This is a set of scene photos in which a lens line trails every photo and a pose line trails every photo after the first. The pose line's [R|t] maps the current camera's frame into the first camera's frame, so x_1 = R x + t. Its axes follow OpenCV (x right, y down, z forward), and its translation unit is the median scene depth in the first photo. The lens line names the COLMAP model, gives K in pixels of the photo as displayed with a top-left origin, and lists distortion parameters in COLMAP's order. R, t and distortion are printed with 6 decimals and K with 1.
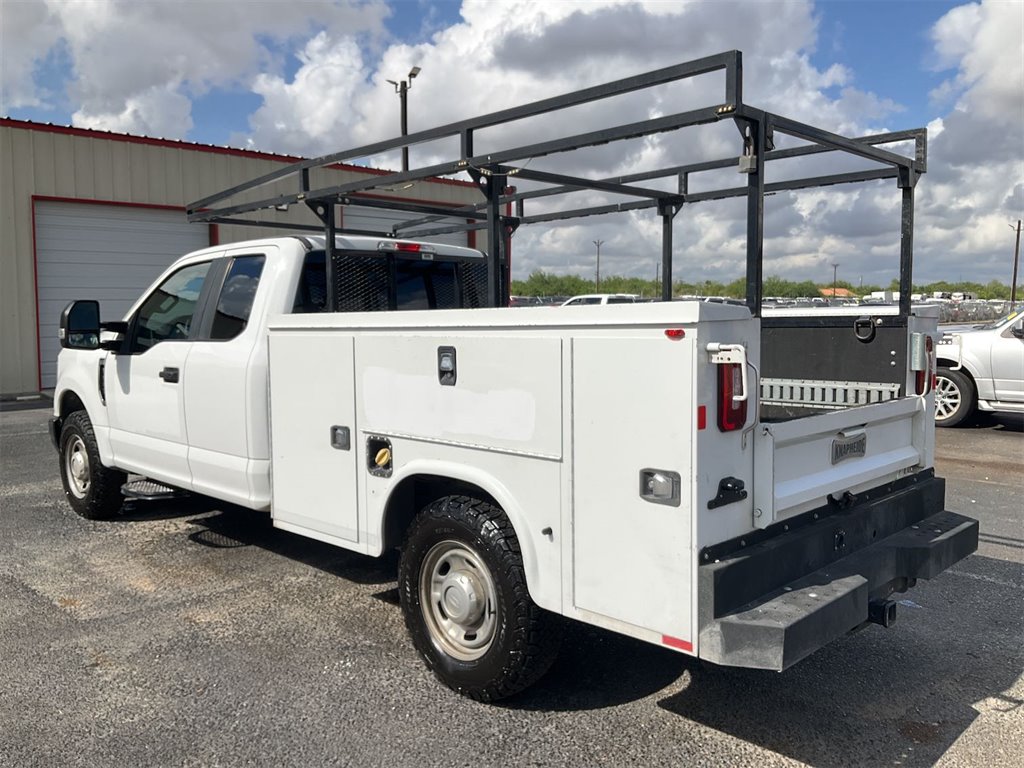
lens RADIAL K [[761.2, 0, 512.0], [0, 761.2, 384.0], [0, 0, 1]] dist [0.078302, -0.091933]
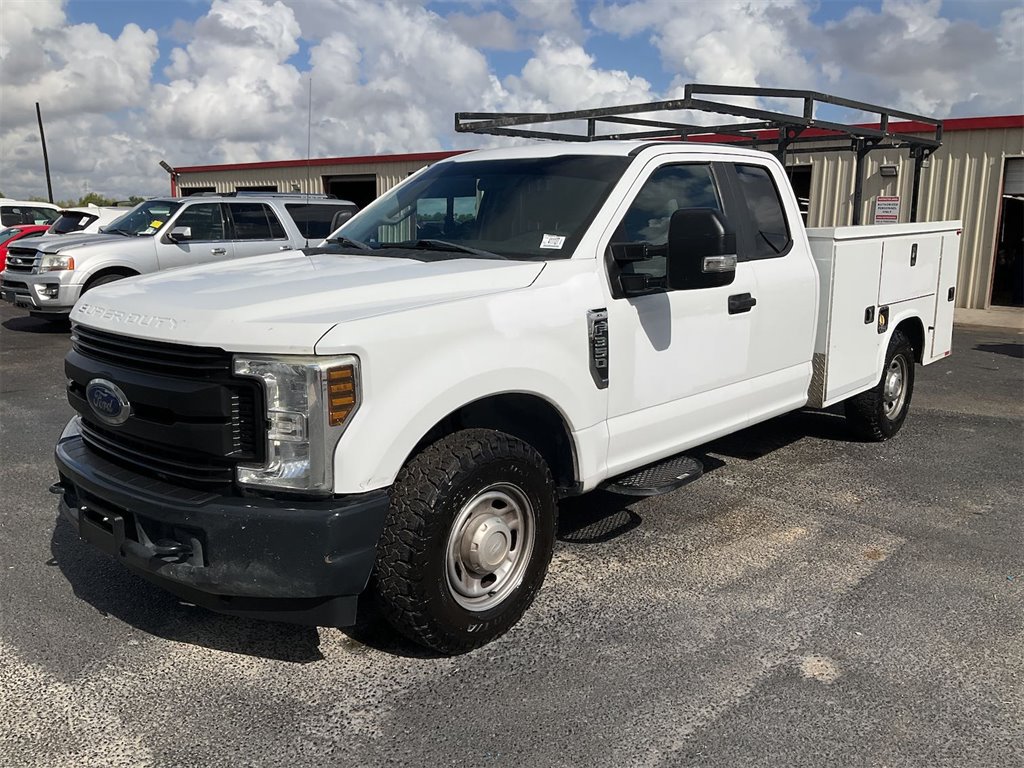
lens RADIAL K [[761.2, 0, 512.0], [0, 761.2, 384.0], [0, 0, 1]] dist [0.078302, -0.091933]
pose [[0.052832, -0.211267, 0.976000, -1.391926], [0.080367, 0.975094, 0.206720, -0.126506], [-0.995364, 0.067516, 0.068495, 1.309430]]
